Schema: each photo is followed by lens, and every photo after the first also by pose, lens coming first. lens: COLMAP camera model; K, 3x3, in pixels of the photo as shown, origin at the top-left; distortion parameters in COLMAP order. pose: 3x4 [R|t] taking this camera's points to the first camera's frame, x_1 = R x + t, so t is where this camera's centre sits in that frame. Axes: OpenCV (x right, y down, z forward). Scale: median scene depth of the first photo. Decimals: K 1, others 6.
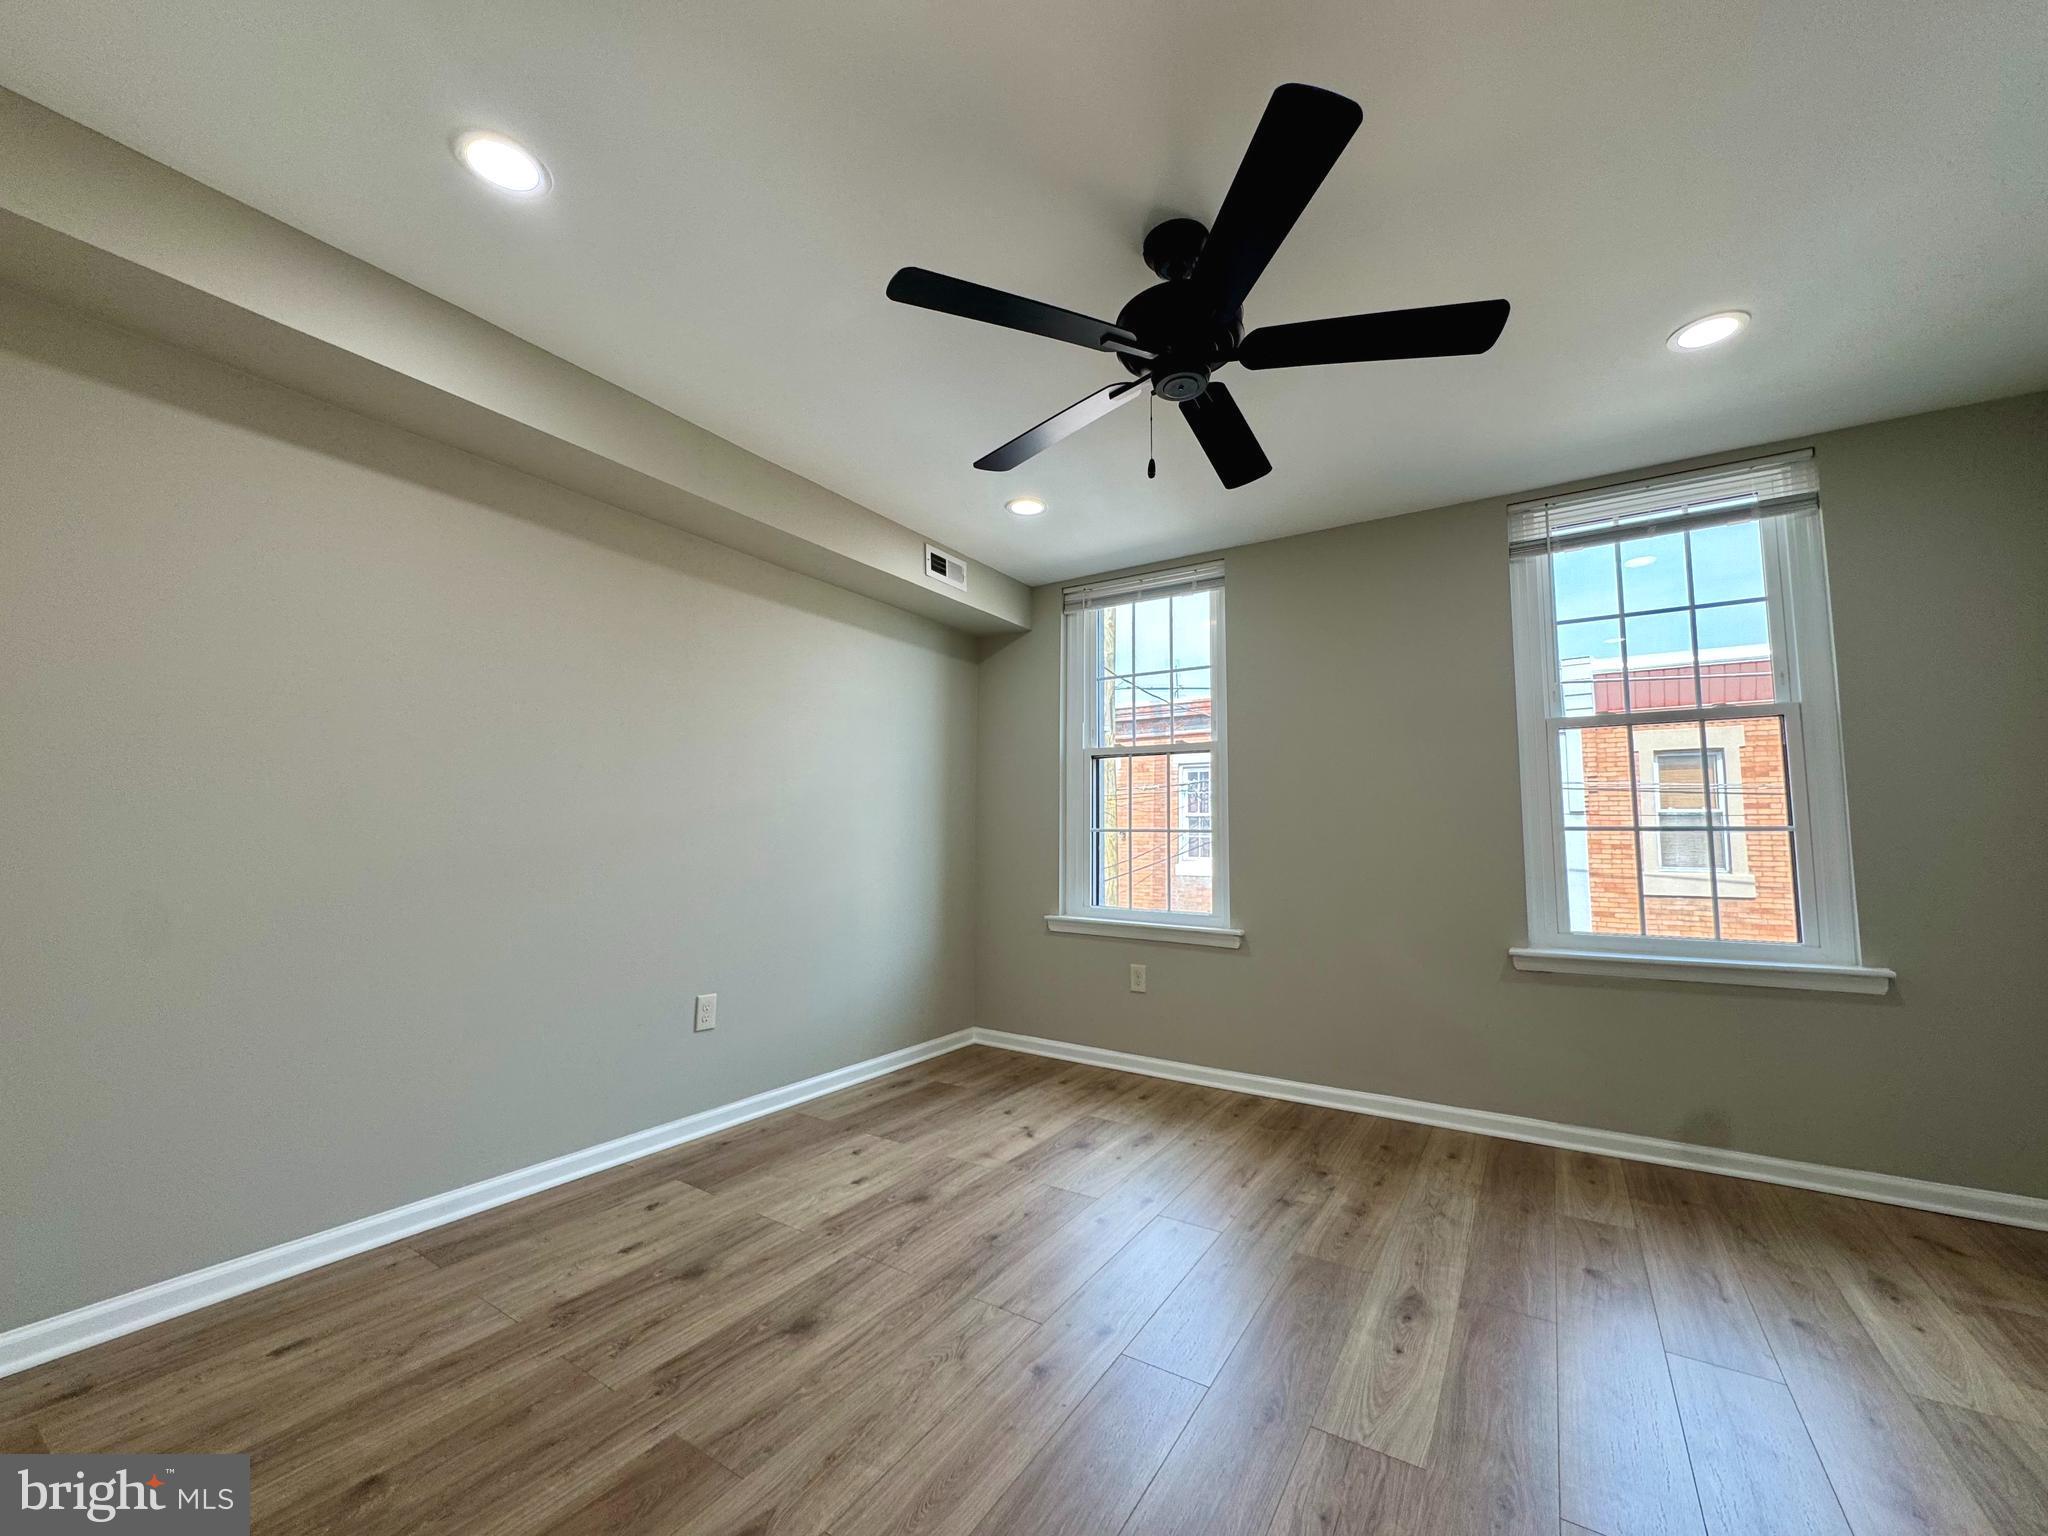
lens RADIAL K [[811.5, 0, 1023.8], [0, 811.5, 768.5], [0, 0, 1]] dist [-0.000383, 0.000367]
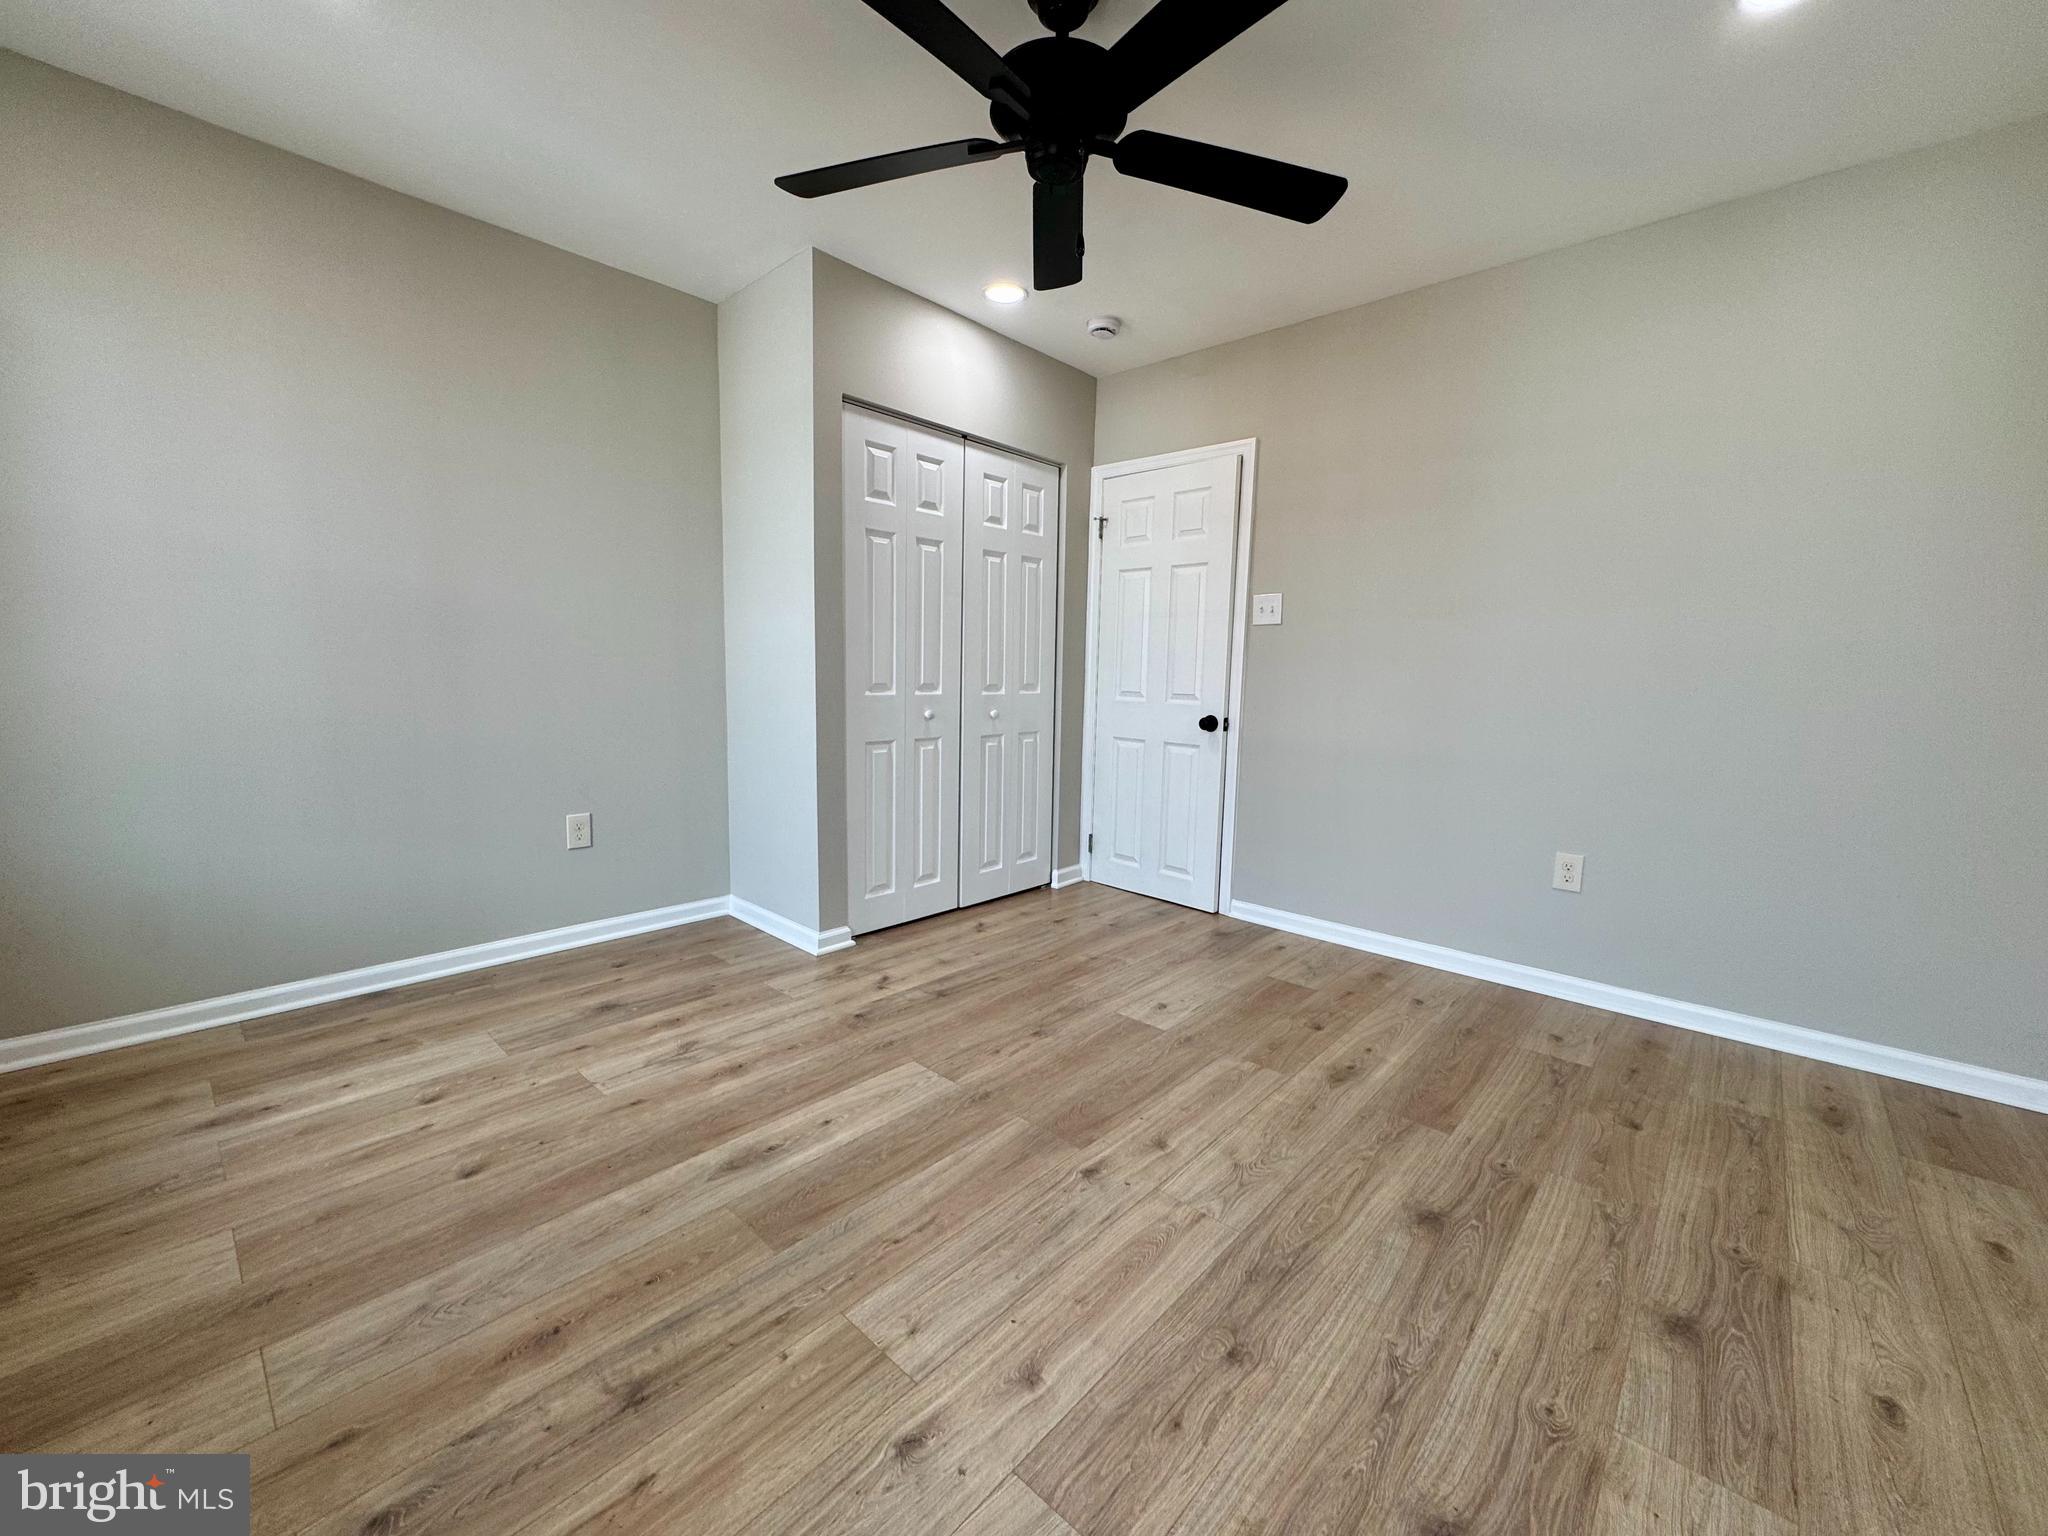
lens RADIAL K [[811.5, 0, 1024.9], [0, 811.5, 775.1], [0, 0, 1]] dist [-0.000383, 0.000367]
pose [[-0.985557, -0.053204, 0.160767, 0.042223], [-0.046153, 0.997815, 0.047283, 0.161251], [-0.162931, 0.039180, -0.985859, 1.736576]]
